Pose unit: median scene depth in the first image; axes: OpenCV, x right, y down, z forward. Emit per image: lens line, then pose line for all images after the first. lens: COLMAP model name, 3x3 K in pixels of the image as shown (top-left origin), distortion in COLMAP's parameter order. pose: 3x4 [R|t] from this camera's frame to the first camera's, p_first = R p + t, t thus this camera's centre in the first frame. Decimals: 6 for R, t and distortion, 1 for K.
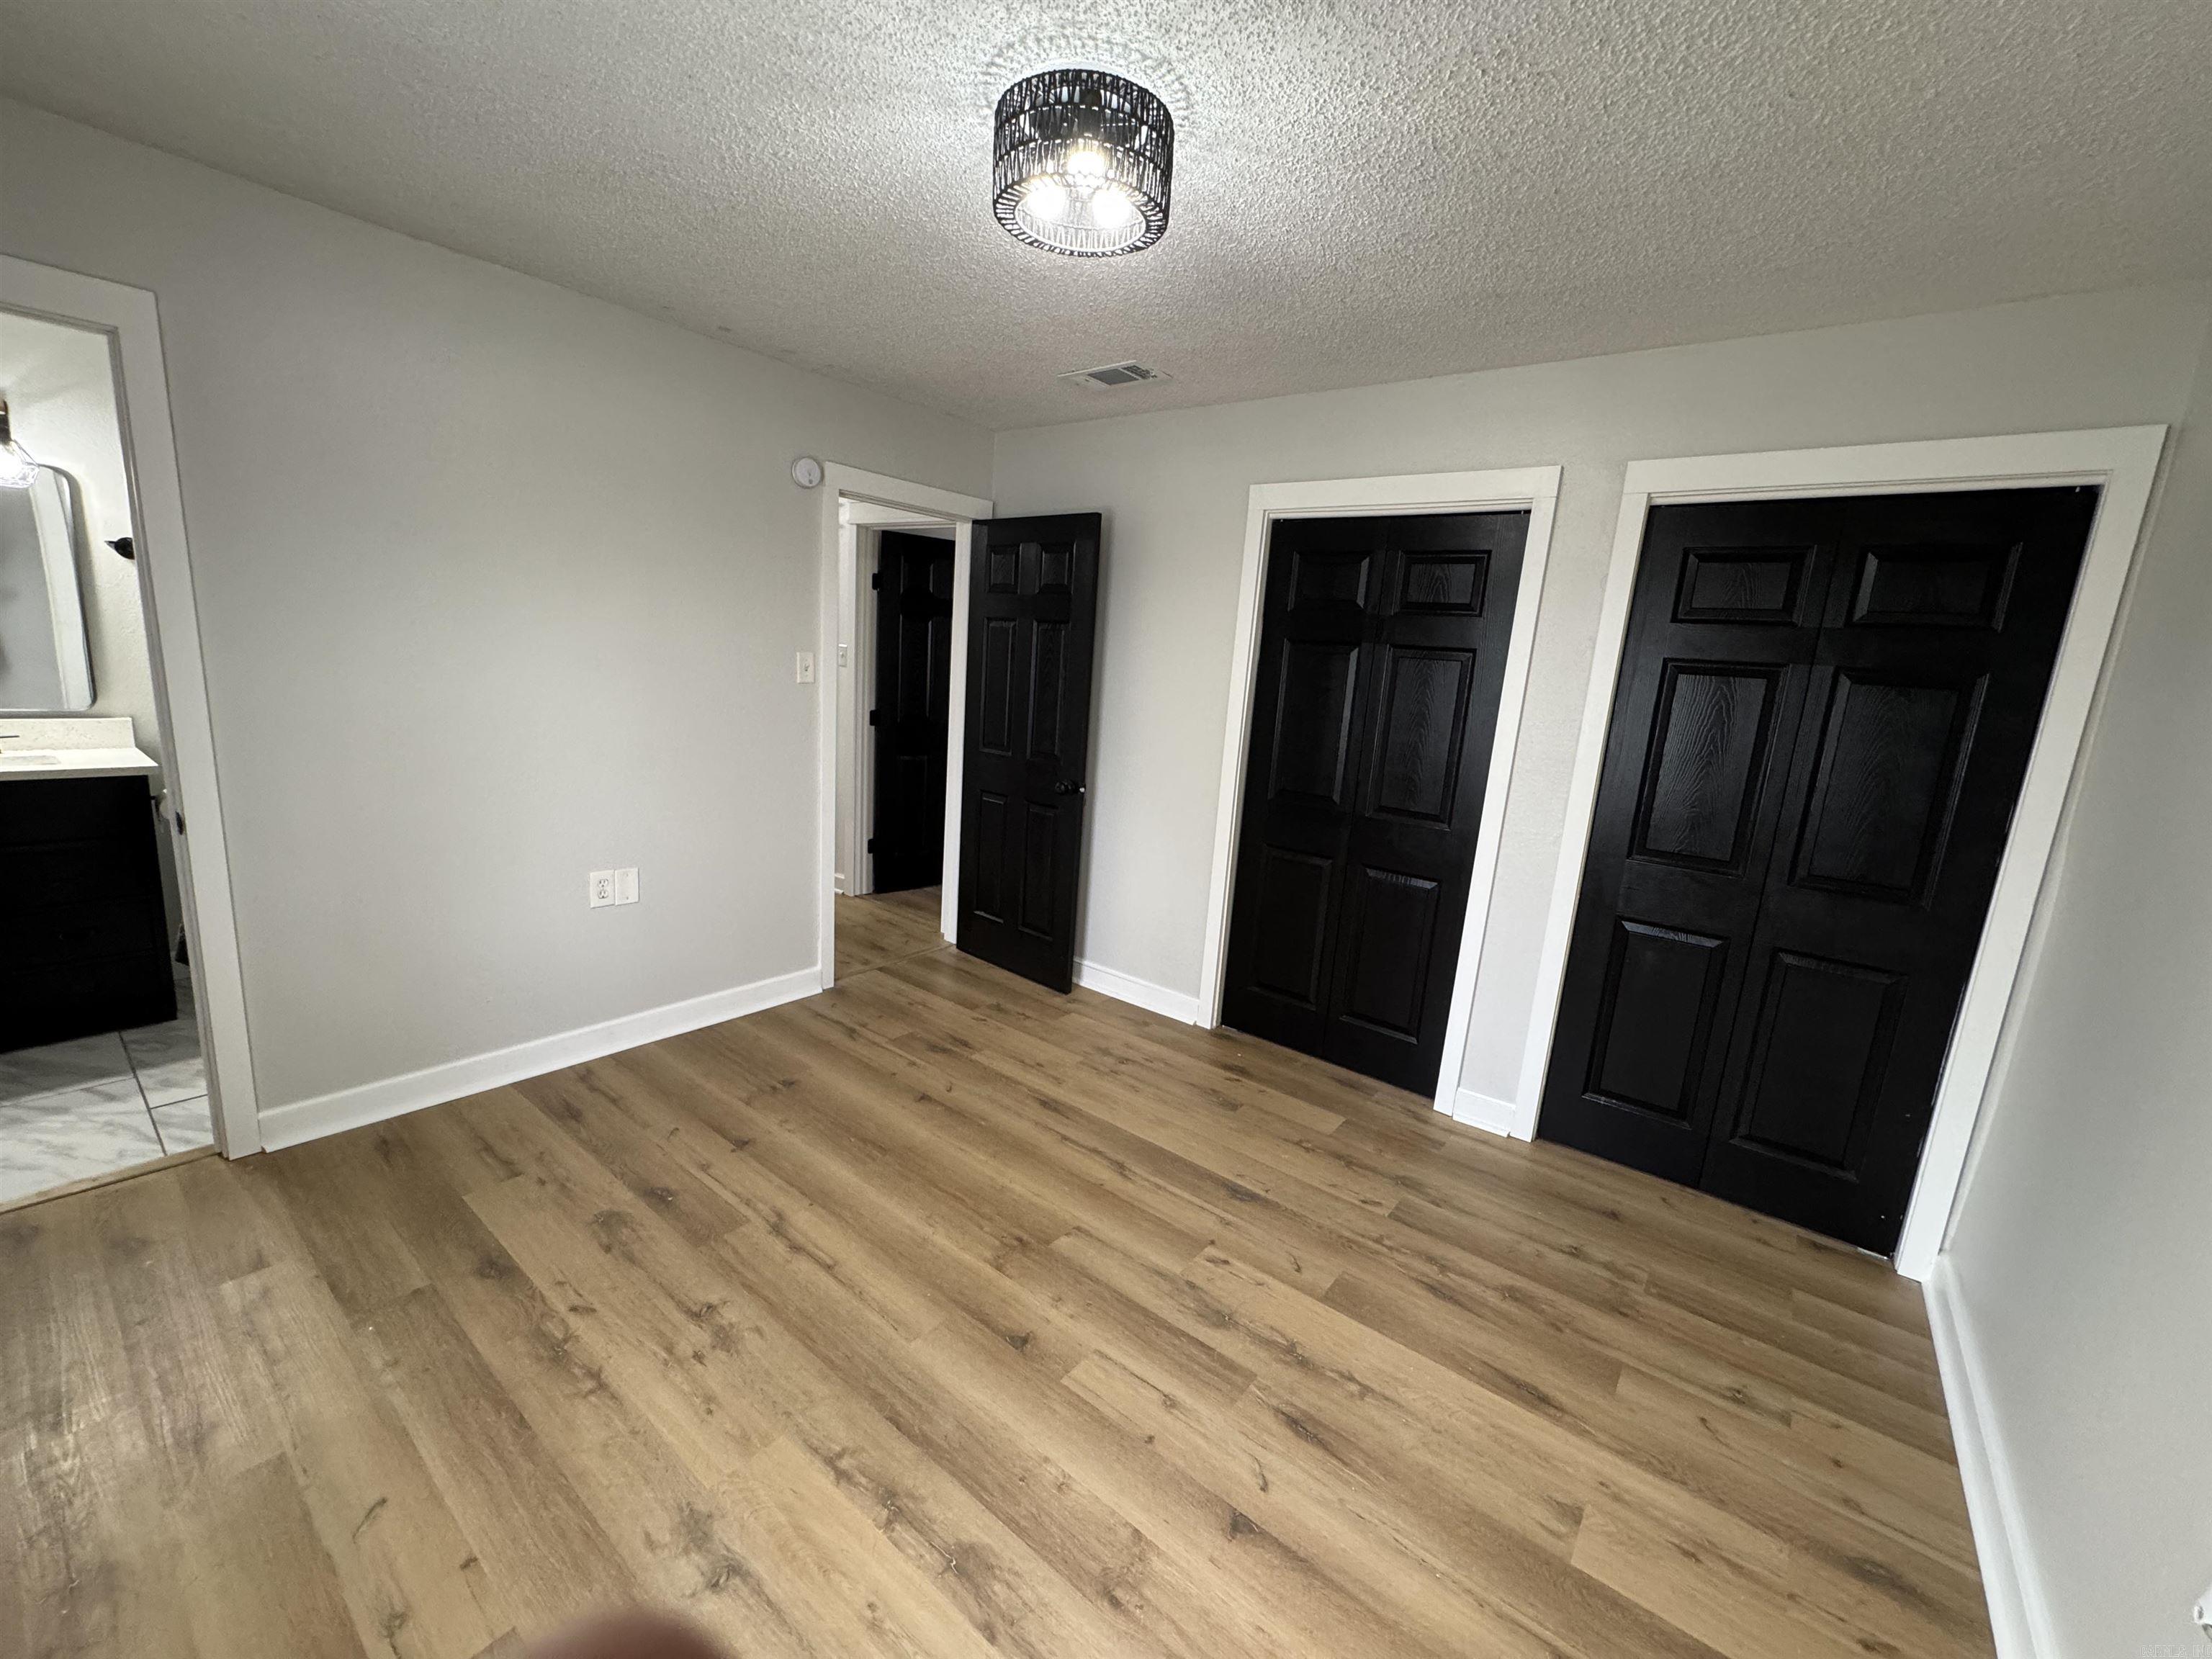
lens RADIAL K [[883.5, 0, 1106.0], [0, 883.5, 832.0], [0, 0, 1]] dist [-0.003132, 0.000254]
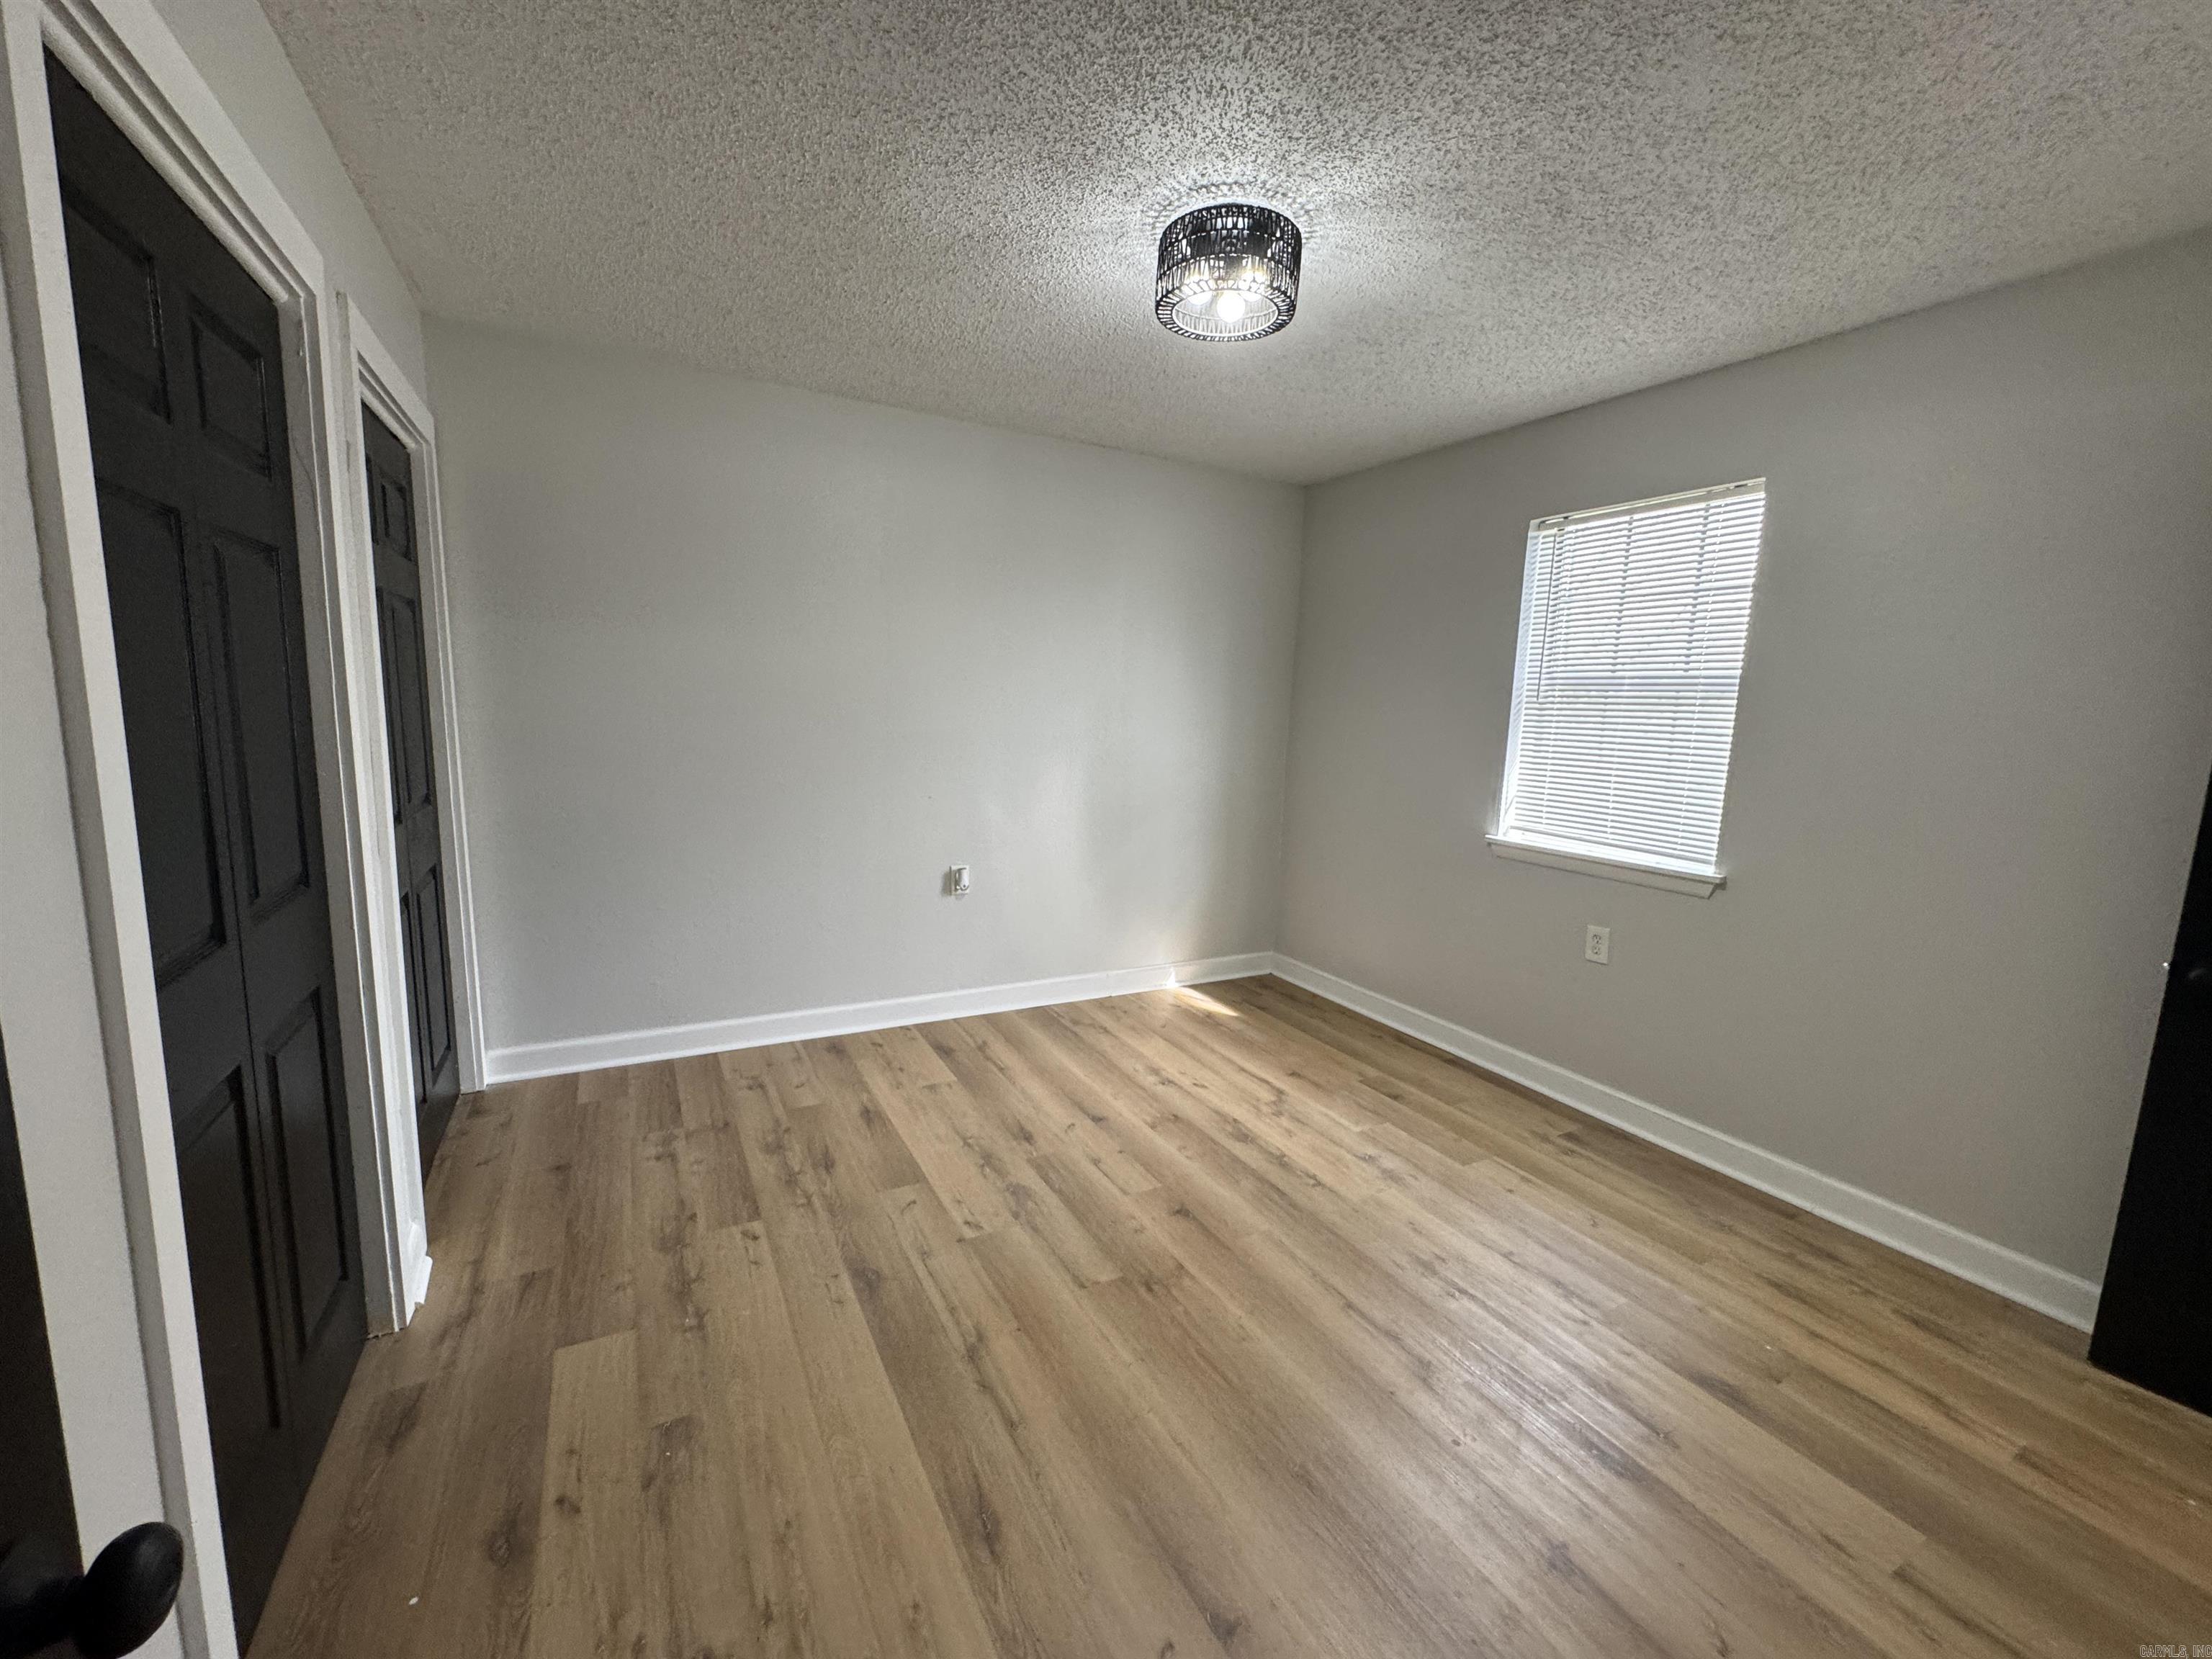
lens RADIAL K [[883.5, 0, 1105.6], [0, 883.5, 832.2], [0, 0, 1]] dist [-0.003132, 0.000254]
pose [[-0.911626, -0.159607, 0.378766, -0.338765], [-0.018064, 0.936193, 0.351023, -0.316704], [-0.410624, 0.313160, -0.856340, 1.708825]]
